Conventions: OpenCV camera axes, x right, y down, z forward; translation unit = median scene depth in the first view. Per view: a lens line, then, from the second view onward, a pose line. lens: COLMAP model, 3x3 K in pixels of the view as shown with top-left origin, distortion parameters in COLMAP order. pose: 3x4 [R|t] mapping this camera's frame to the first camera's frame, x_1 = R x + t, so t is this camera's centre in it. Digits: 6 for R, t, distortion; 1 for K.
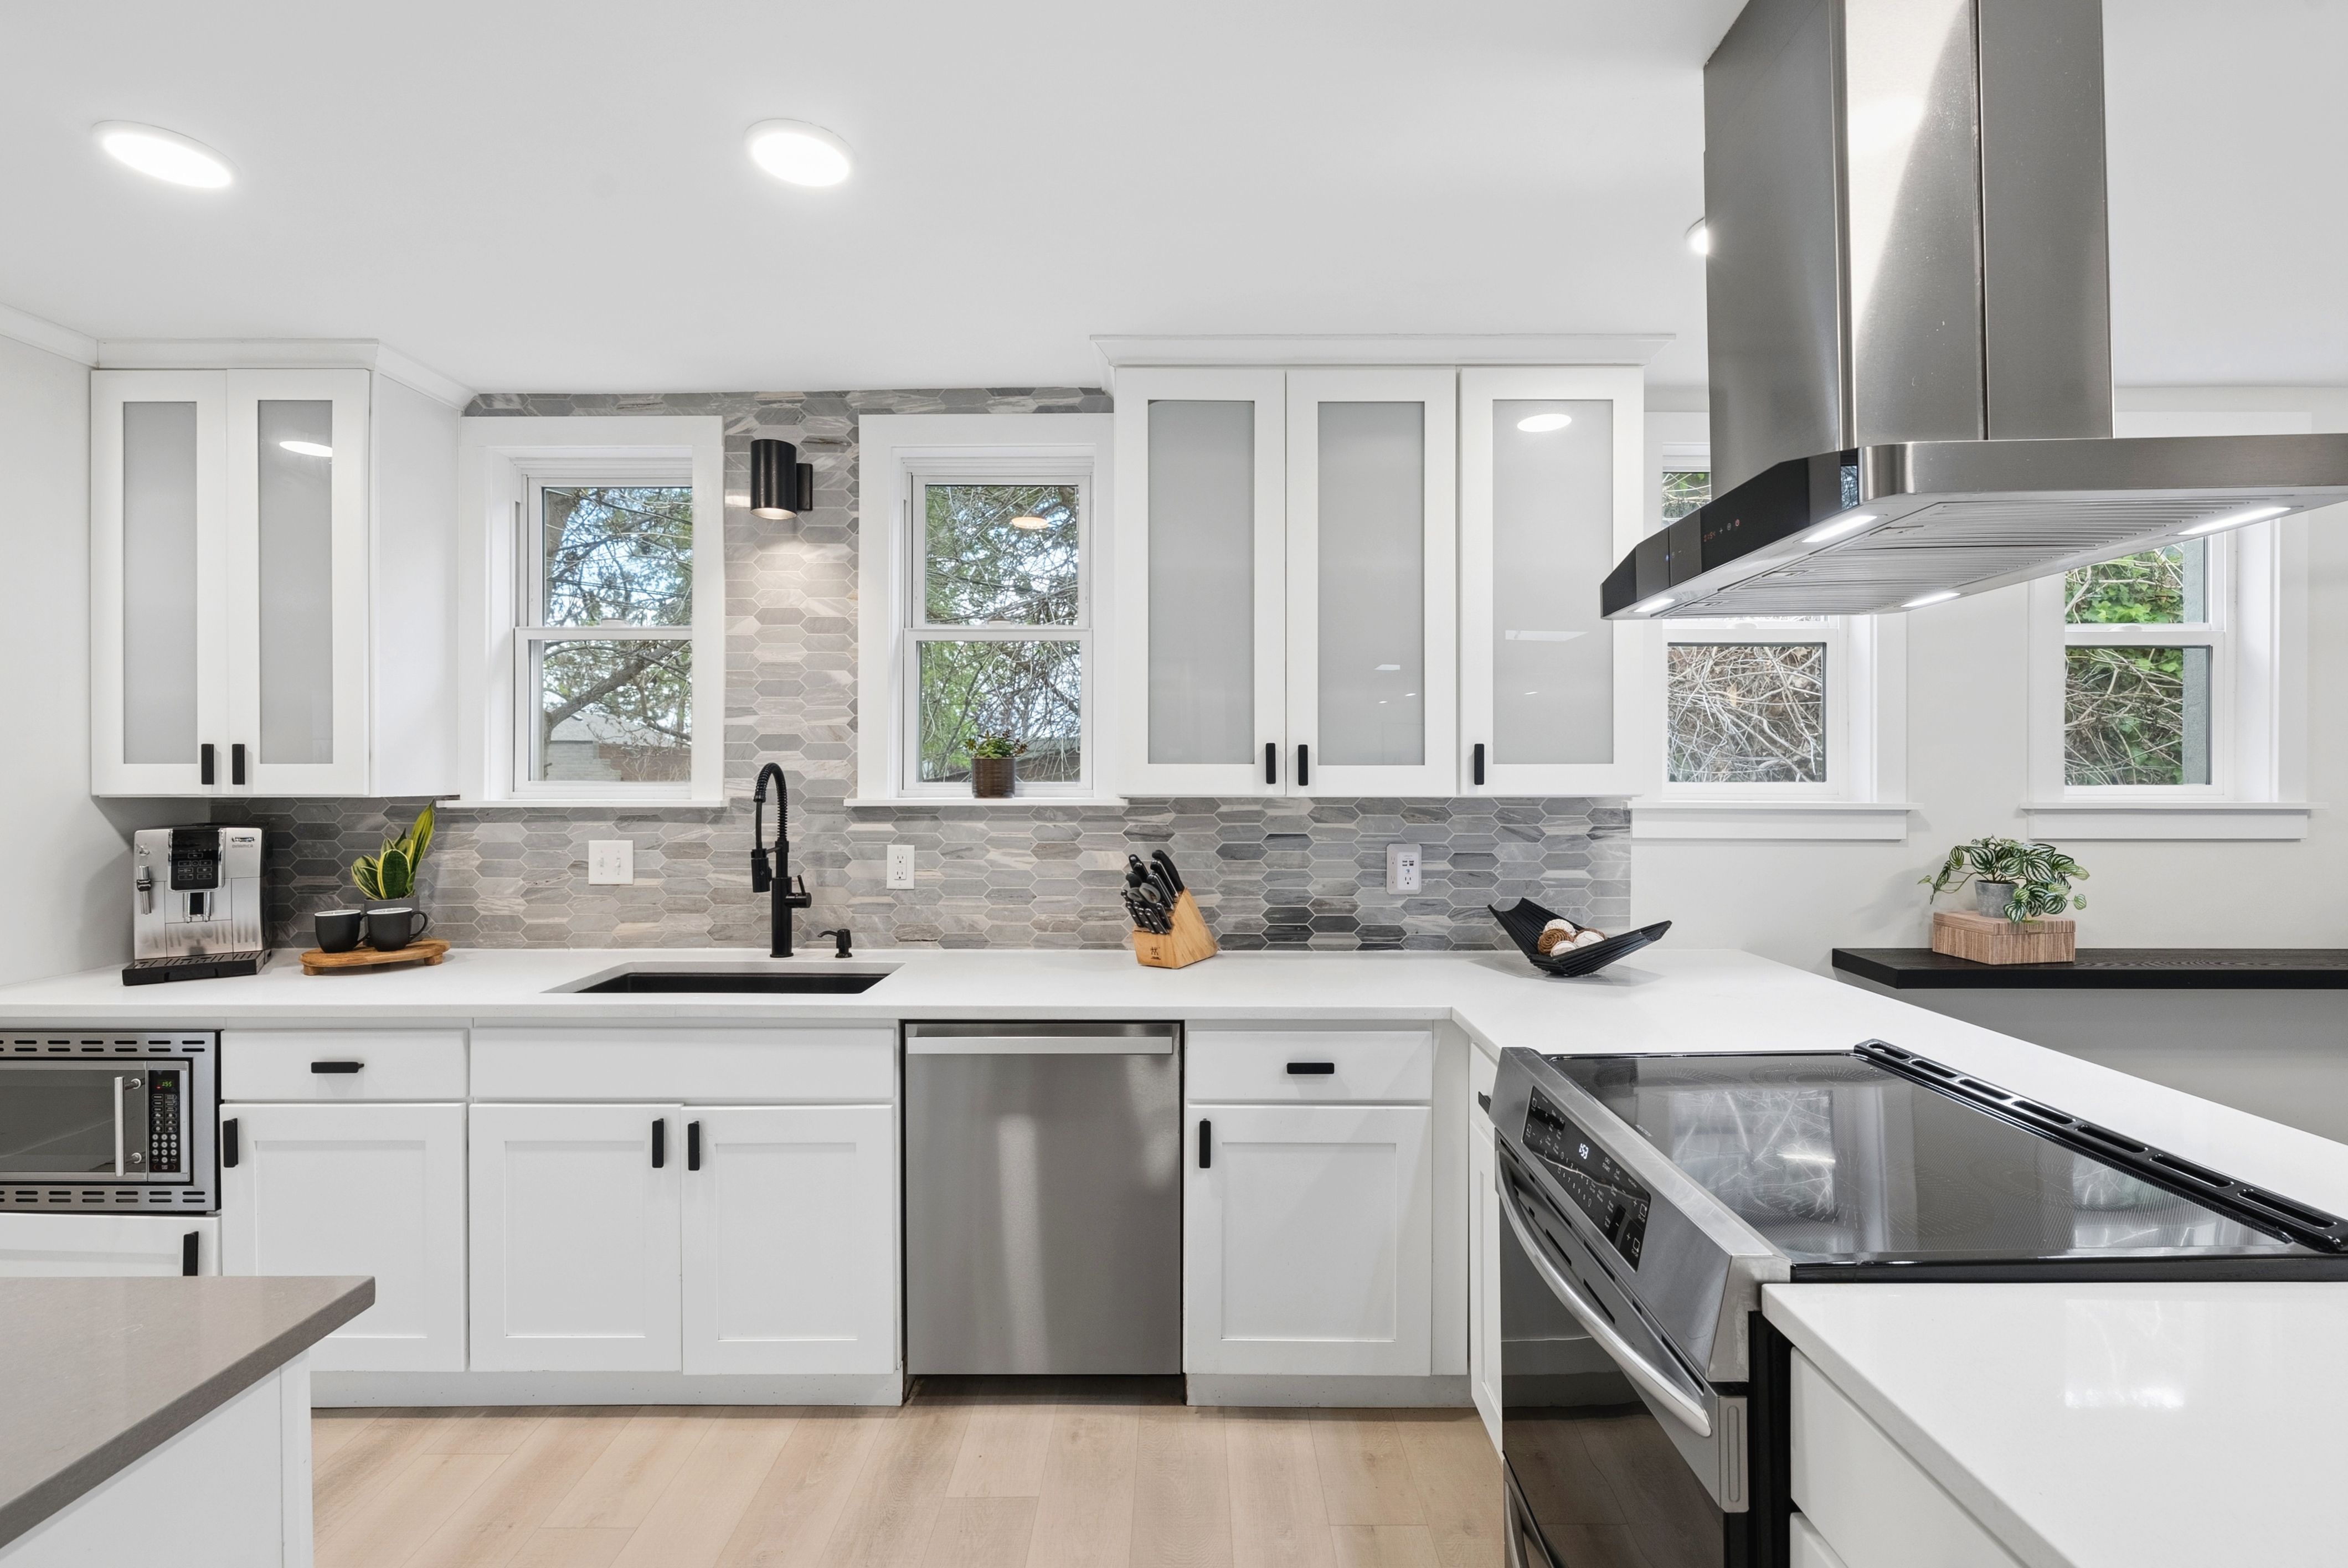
lens RADIAL K [[1024.4, 0, 1181.9], [0, 1024.4, 783.2], [0, 0, 1]] dist [0.004454, -0.000776]
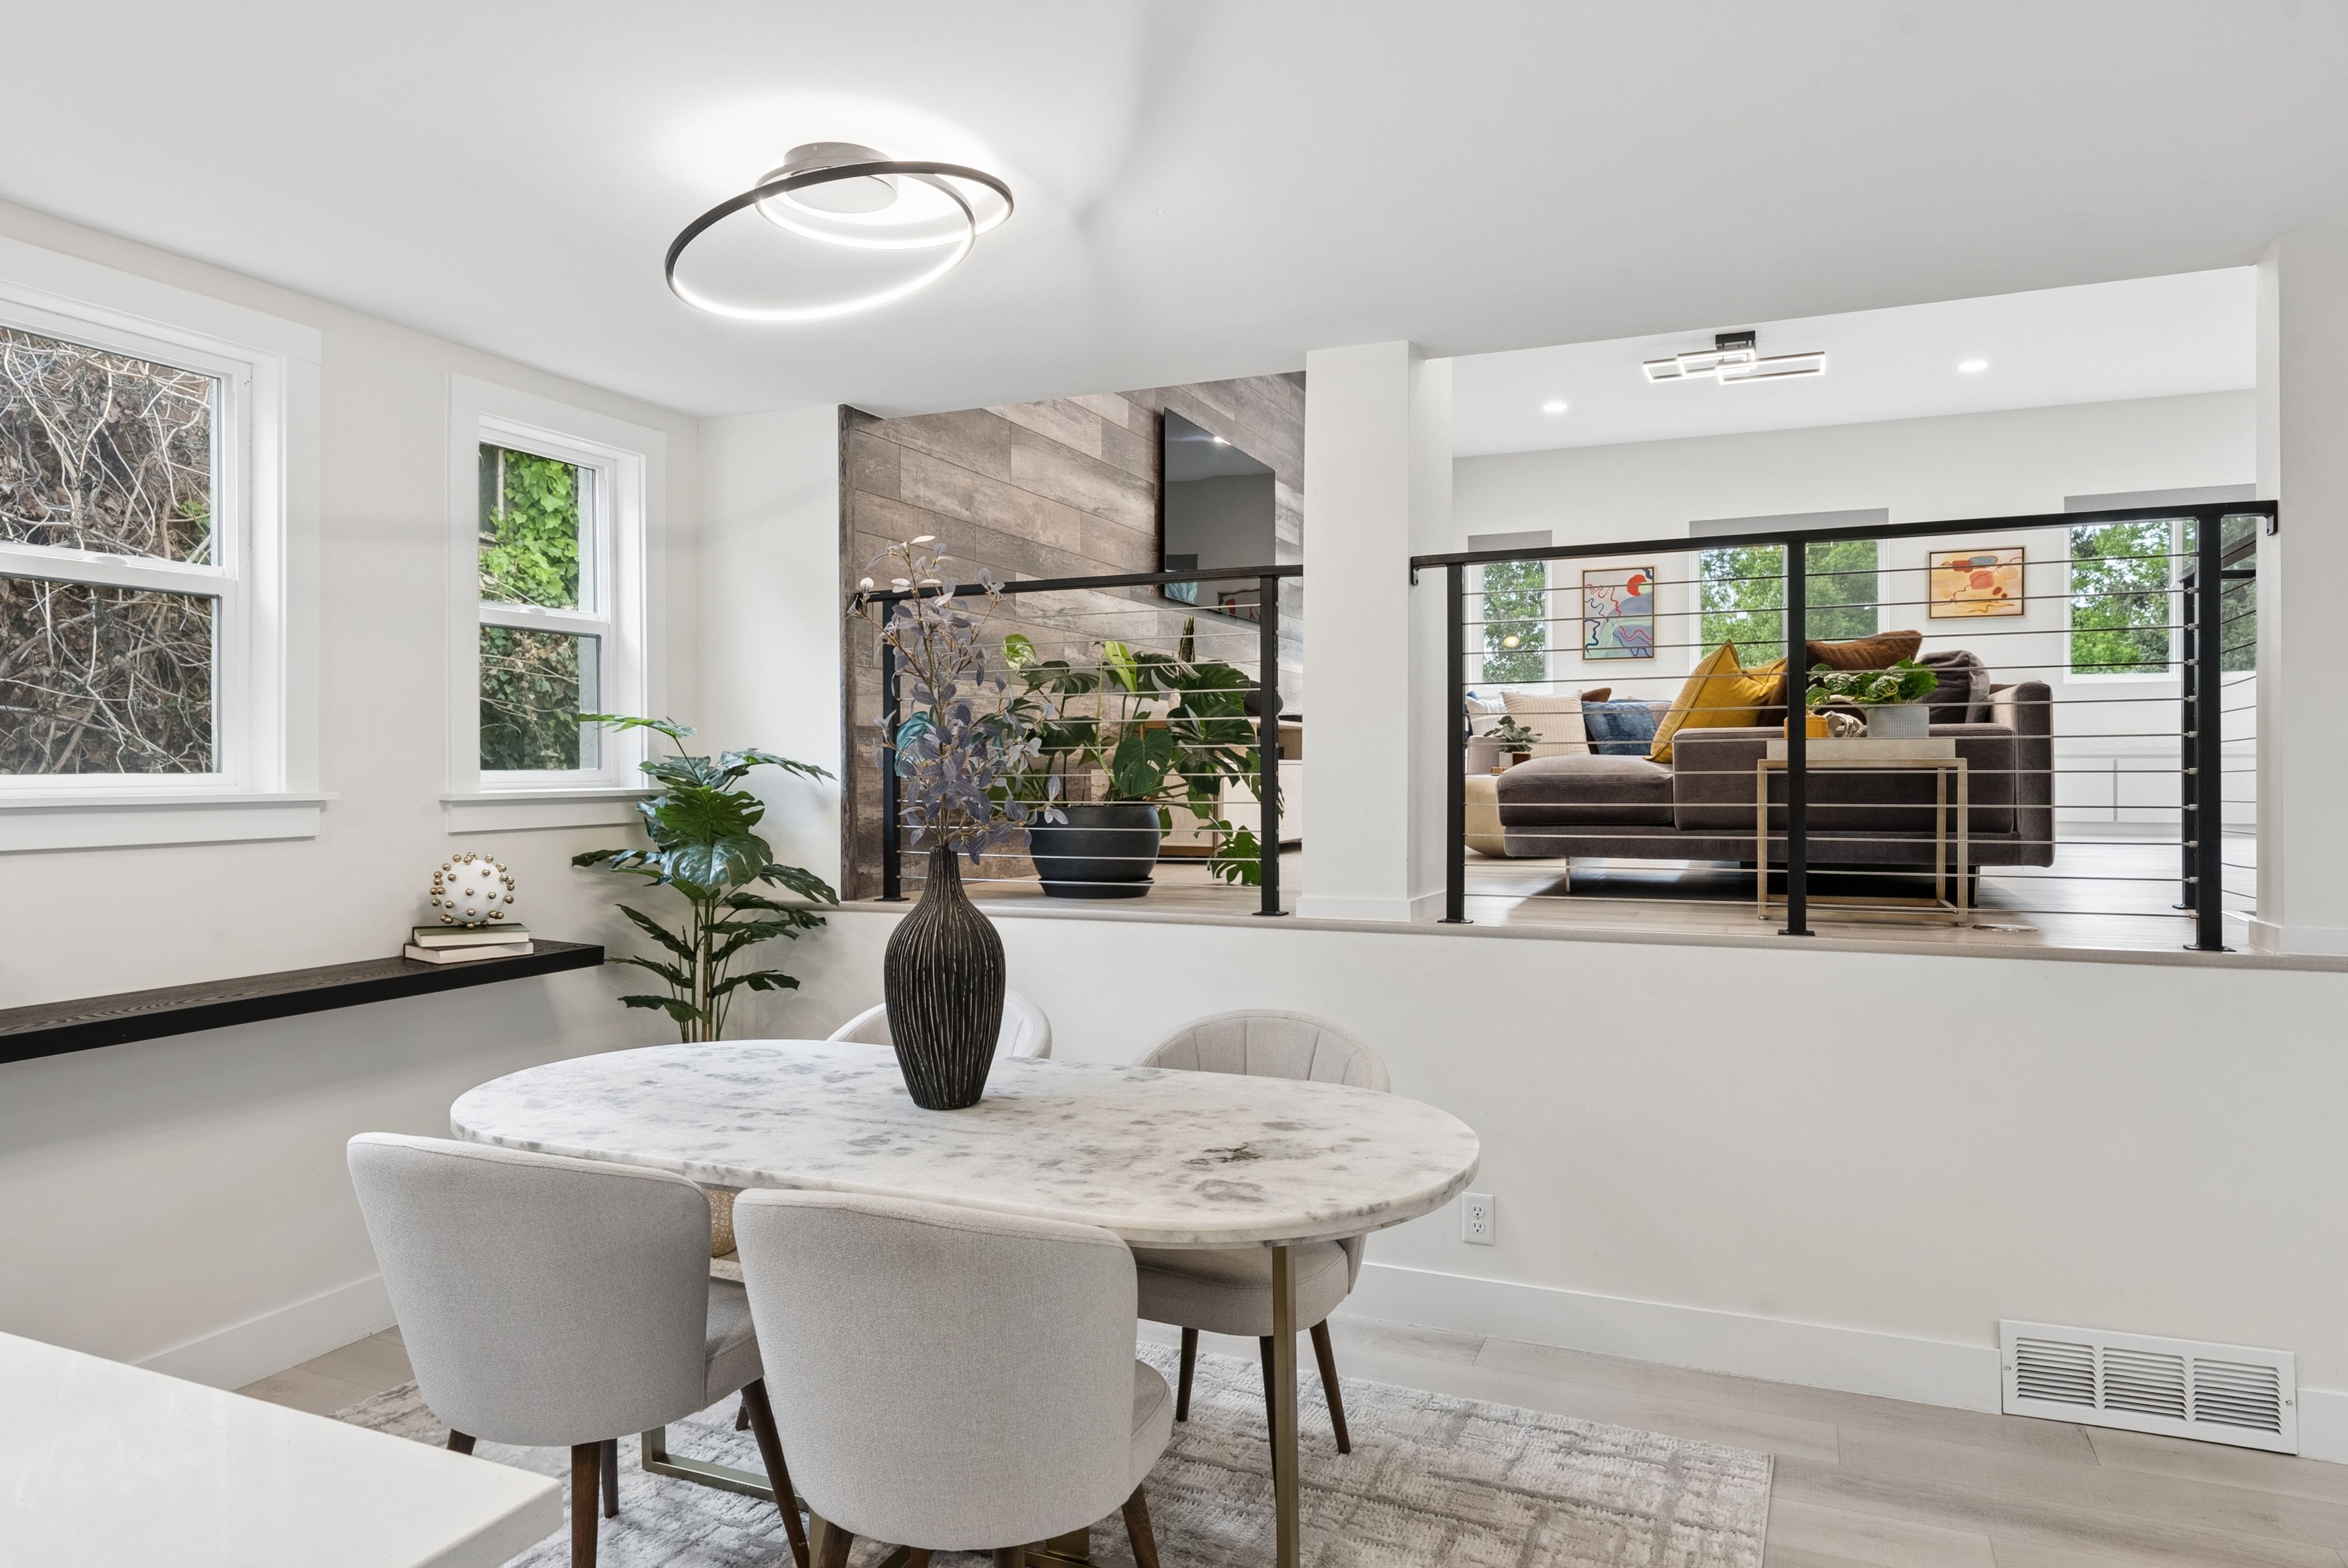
lens RADIAL K [[1439.4, 0, 1177.0], [0, 1439.4, 764.9], [0, 0, 1]] dist [0.001101, -0.002409]
pose [[0.402882, -0.000749, 0.915252, 0.295434], [0.006900, 0.999974, -0.002219, 0.003410], [-0.915226, 0.007210, 0.402877, -0.118376]]
